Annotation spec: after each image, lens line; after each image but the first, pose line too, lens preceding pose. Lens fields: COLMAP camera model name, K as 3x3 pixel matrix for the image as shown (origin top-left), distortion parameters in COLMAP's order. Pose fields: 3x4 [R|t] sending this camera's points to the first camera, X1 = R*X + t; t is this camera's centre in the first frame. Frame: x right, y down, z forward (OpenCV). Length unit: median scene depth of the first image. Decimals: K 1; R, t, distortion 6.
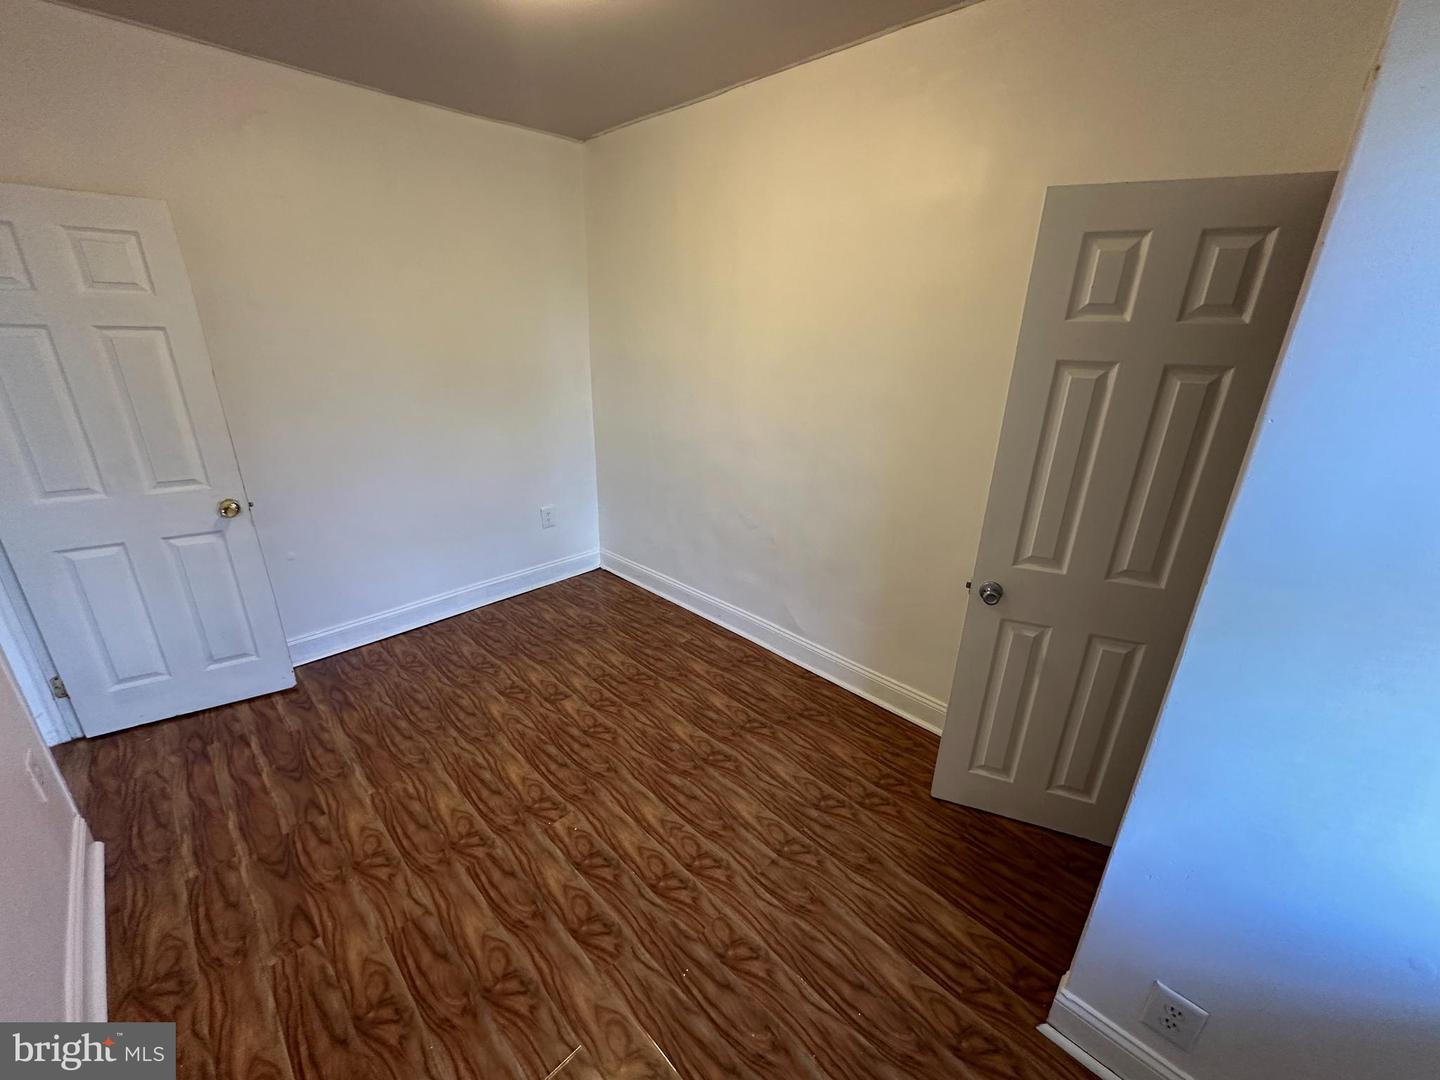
lens RADIAL K [[573.8, 0, 714.5], [0, 573.8, 535.9], [0, 0, 1]] dist [-0.004027, 0.000672]
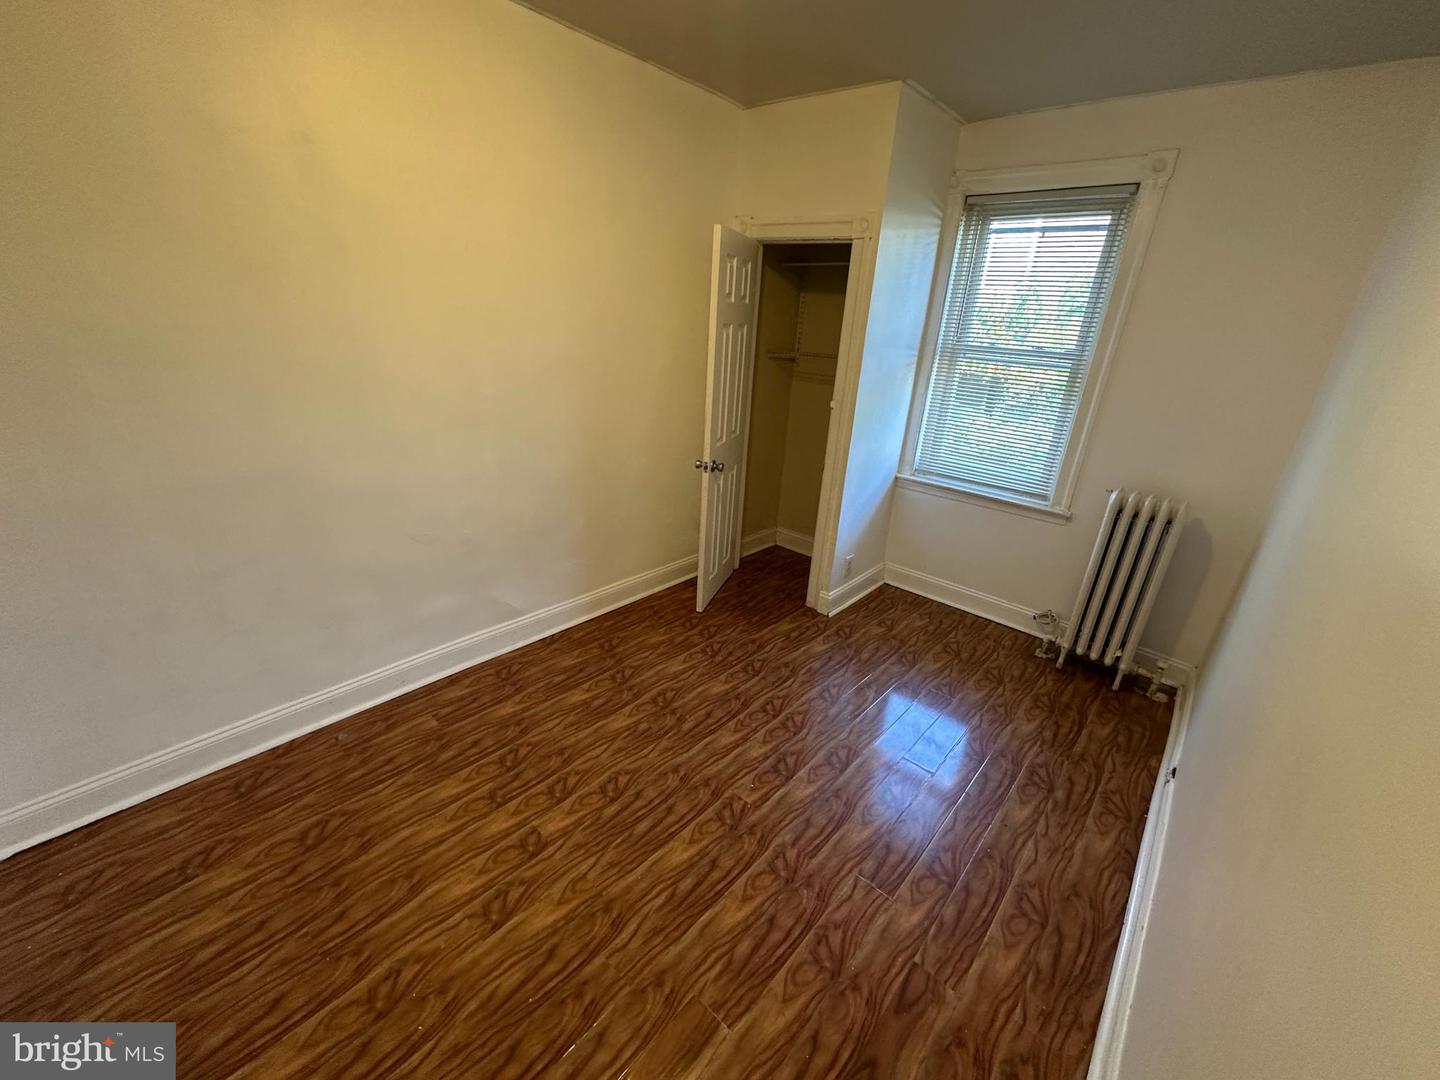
lens RADIAL K [[573.8, 0, 715.2], [0, 573.8, 544.3], [0, 0, 1]] dist [-0.004027, 0.000672]
pose [[-0.040423, -0.404041, 0.913847, -0.894940], [0.279046, 0.873639, 0.398607, -0.291279], [-0.959427, 0.271118, 0.077431, 0.733610]]
